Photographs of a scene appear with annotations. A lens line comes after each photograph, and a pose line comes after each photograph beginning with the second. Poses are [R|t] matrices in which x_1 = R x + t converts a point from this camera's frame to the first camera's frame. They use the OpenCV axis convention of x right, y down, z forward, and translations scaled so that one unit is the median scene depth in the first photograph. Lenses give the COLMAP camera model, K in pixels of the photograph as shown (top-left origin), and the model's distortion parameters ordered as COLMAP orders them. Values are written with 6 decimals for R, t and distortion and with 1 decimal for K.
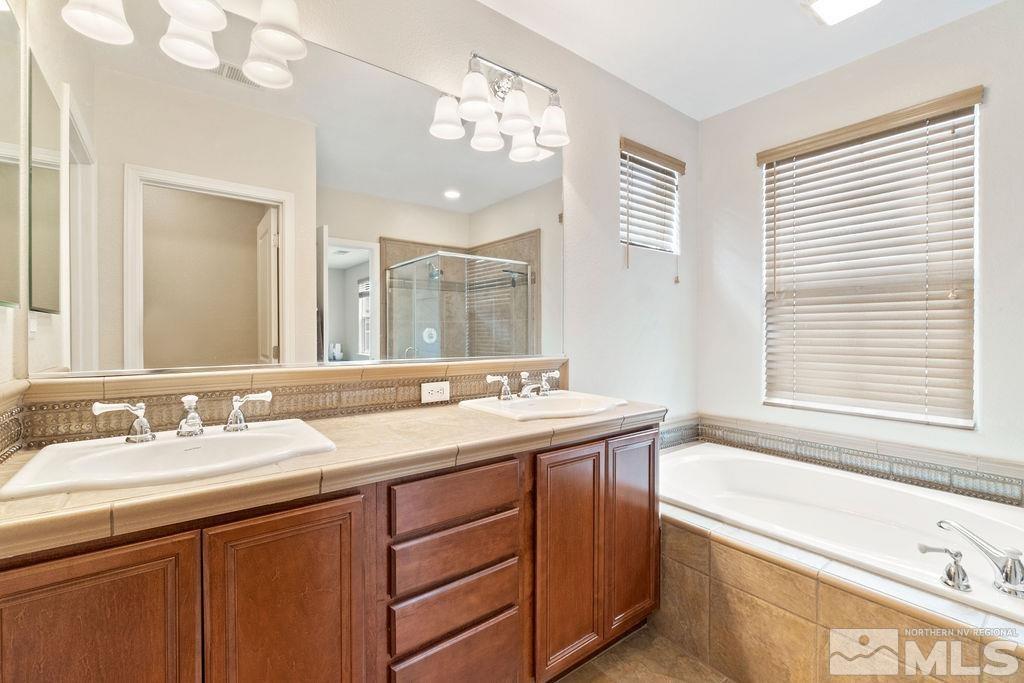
lens RADIAL K [[444.5, 0, 506.0], [0, 444.5, 338.6], [0, 0, 1]] dist [-0.012669, 0.002623]
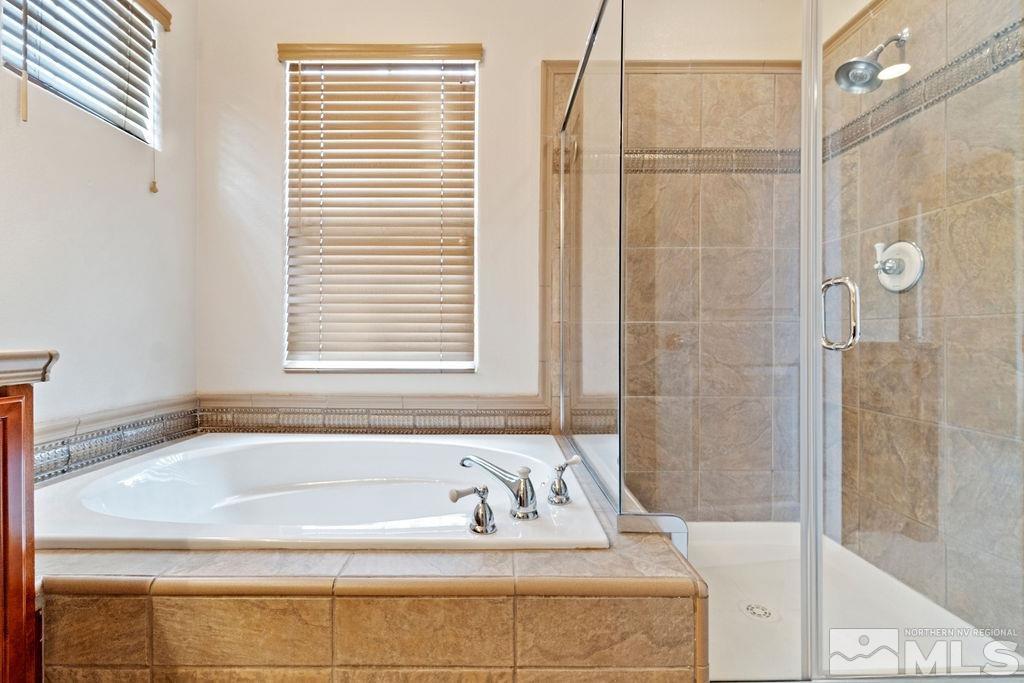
lens RADIAL K [[444.5, 0, 510.2], [0, 444.5, 337.1], [0, 0, 1]] dist [-0.012669, 0.002623]
pose [[0.584408, 0.003472, 0.811452, 0.254612], [0.005933, 0.999946, -0.008552, 0.140633], [-0.811438, 0.009812, 0.584356, 0.315483]]
